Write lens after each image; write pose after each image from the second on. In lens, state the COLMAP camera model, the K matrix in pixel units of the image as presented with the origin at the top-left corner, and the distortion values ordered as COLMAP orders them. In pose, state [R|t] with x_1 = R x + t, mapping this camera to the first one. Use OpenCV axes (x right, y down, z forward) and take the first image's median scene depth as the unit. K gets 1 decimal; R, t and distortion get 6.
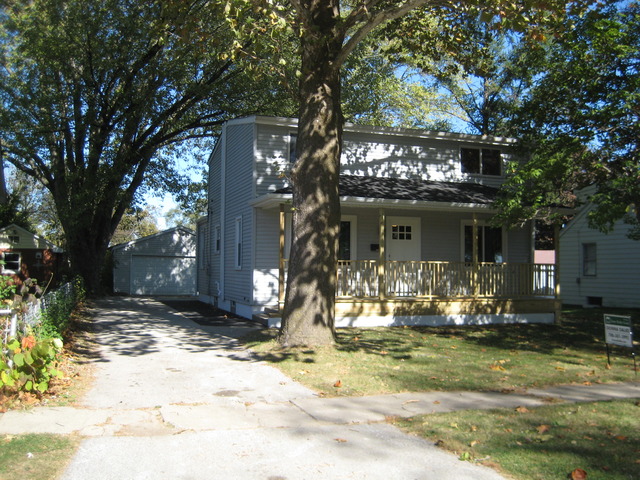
lens RADIAL K [[702.2, 0, 320.0], [0, 702.2, 240.0], [0, 0, 1]] dist [-0.213819, -0.002174]
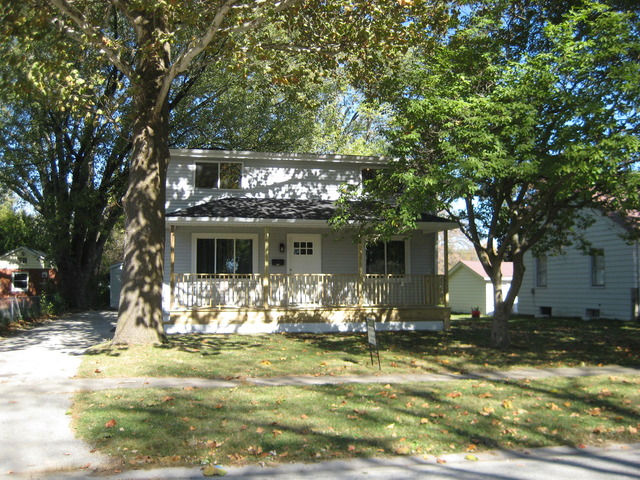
lens RADIAL K [[702.2, 0, 320.0], [0, 702.2, 240.0], [0, 0, 1]] dist [-0.213819, -0.002174]
pose [[0.995220, -0.020662, -0.095444, 0.264929], [0.018296, 0.999505, -0.025592, 0.005509], [0.095926, 0.023724, 0.995106, -0.099099]]
